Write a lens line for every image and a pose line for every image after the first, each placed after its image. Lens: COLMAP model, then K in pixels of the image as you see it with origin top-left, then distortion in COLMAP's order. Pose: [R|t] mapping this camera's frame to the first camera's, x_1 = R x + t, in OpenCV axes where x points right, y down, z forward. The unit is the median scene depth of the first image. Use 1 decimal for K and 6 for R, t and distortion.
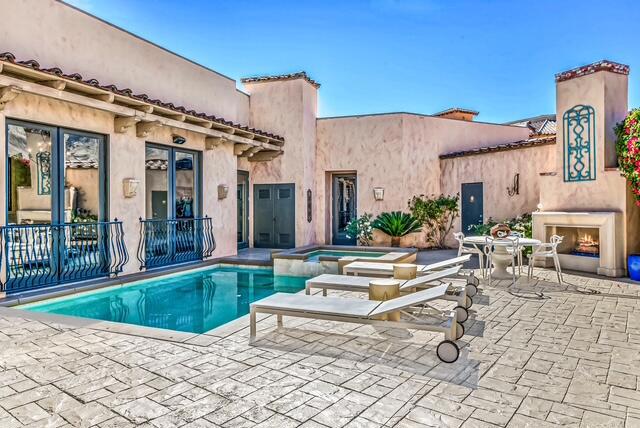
lens RADIAL K [[410.8, 0, 323.5], [0, 410.8, 207.2], [0, 0, 1]] dist [0.004713, 0.002399]
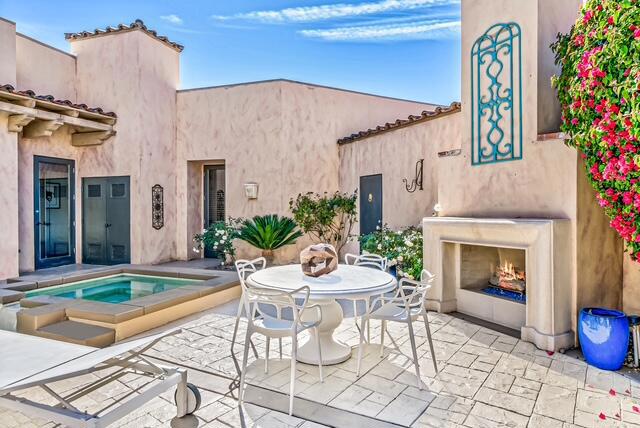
lens RADIAL K [[374.7, 0, 316.7], [0, 374.7, 211.3], [0, 0, 1]] dist [0.001683, -0.004671]
pose [[0.999940, 0.001119, 0.010898, 0.269343], [-0.001201, 0.999971, 0.007501, -0.000964], [-0.010889, -0.007514, 0.999912, 0.357502]]
